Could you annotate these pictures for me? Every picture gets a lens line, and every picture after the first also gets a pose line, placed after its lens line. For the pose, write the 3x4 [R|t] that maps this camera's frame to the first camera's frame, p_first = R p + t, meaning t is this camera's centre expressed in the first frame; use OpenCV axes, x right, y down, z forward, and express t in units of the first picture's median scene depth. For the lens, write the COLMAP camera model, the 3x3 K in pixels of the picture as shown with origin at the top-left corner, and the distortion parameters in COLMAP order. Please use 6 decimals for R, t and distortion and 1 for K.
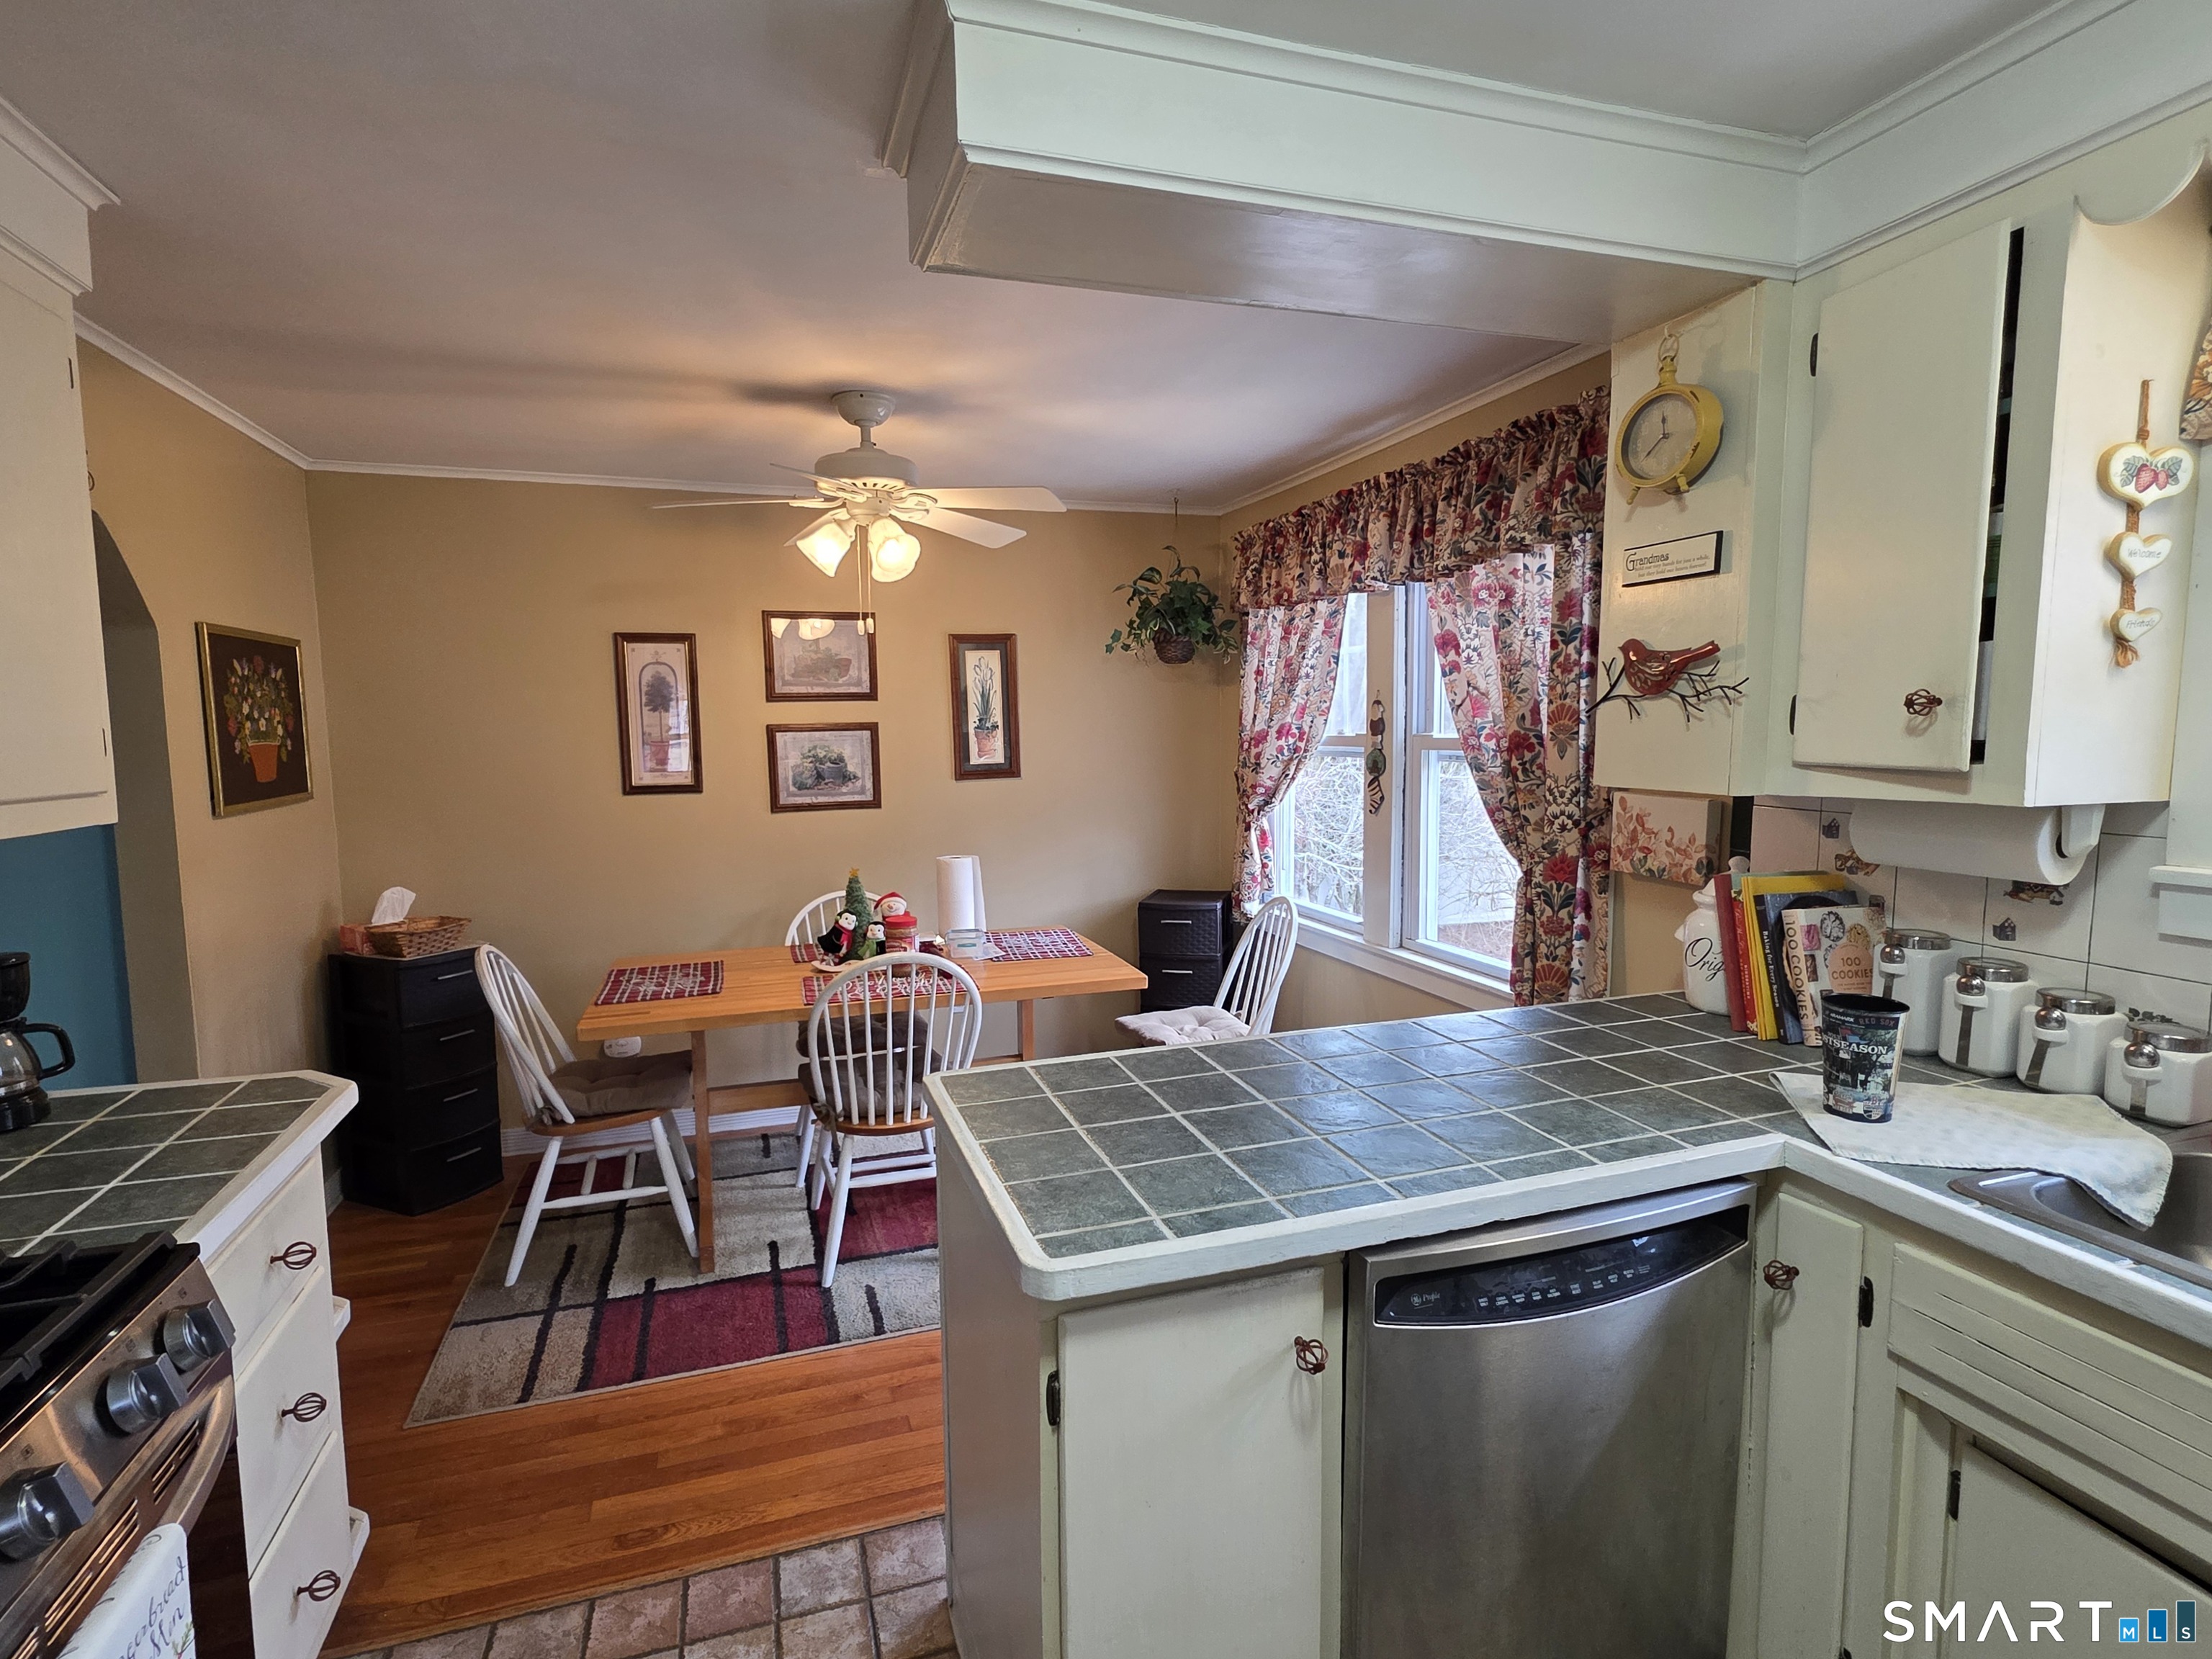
lens RADIAL K [[1096.0, 0, 1100.5], [0, 1096.0, 833.3], [0, 0, 1]] dist [0.004266, 0.000082]
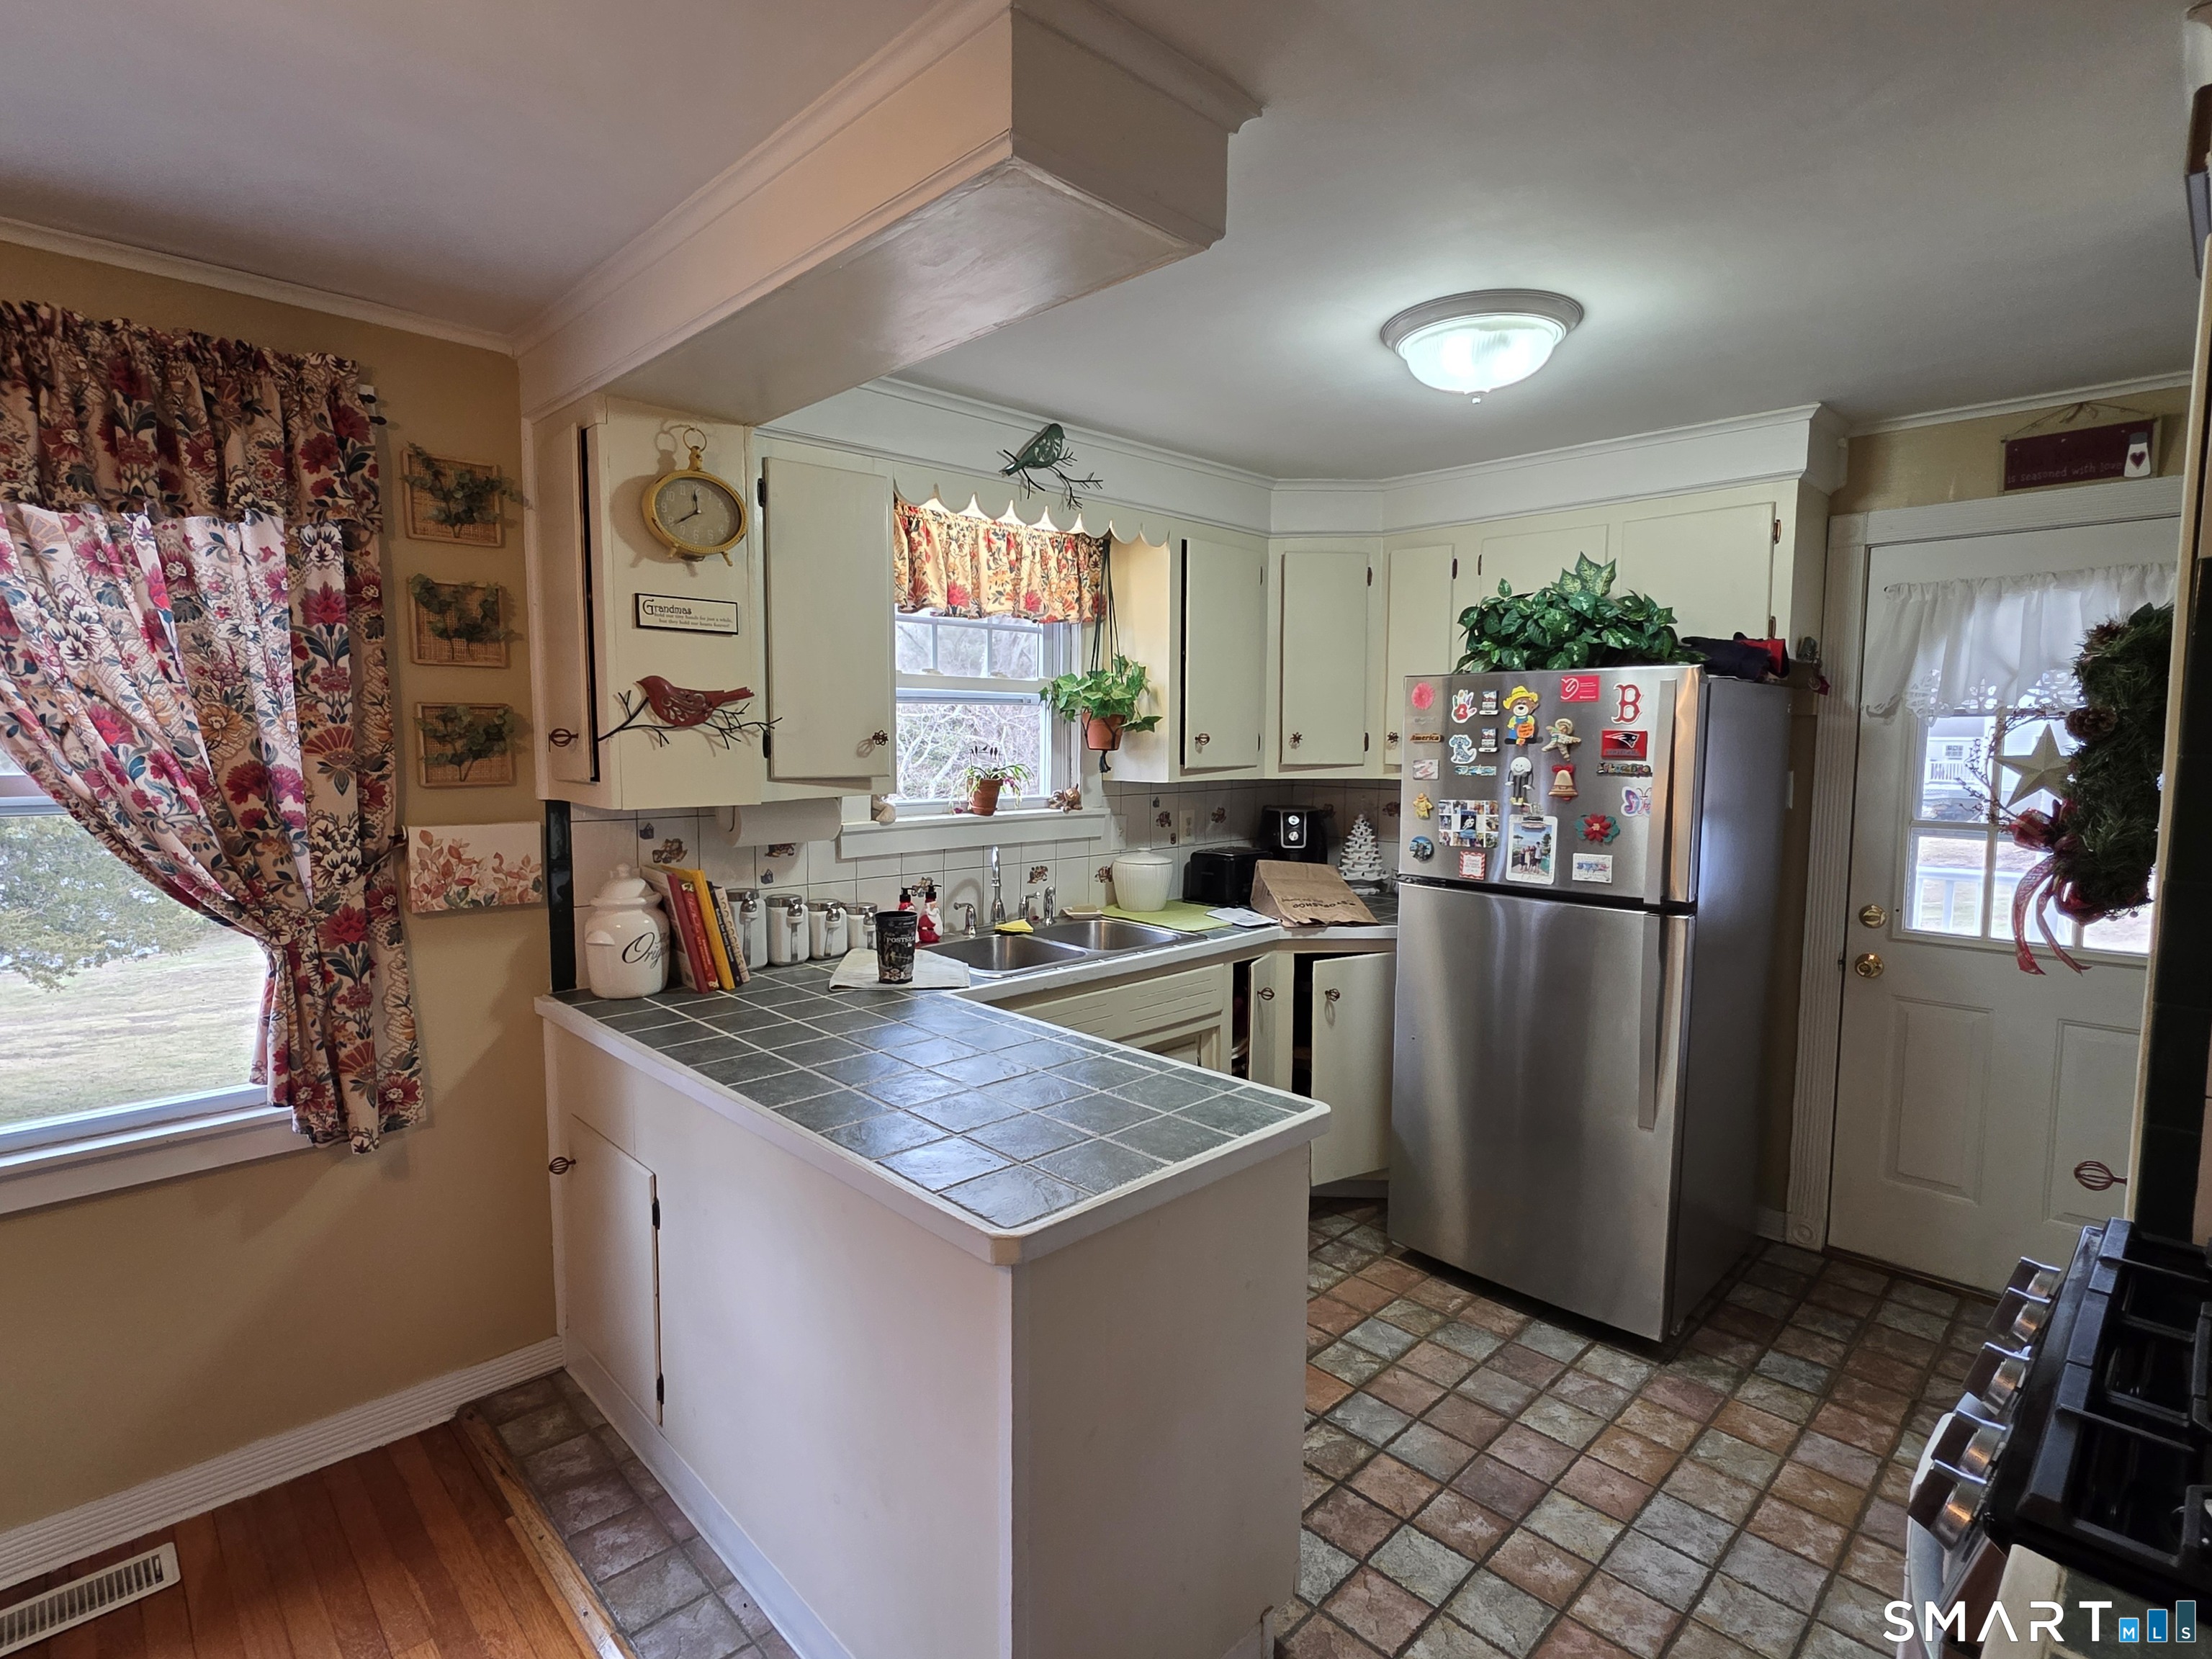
lens RADIAL K [[1096.6, 0, 1106.0], [0, 1096.6, 829.5], [0, 0, 1]] dist [0.000996, -0.000520]
pose [[-0.435775, -0.070265, 0.897309, -0.496217], [0.089583, 0.988612, 0.120920, -0.078375], [-0.895587, 0.133077, -0.424517, 0.732558]]
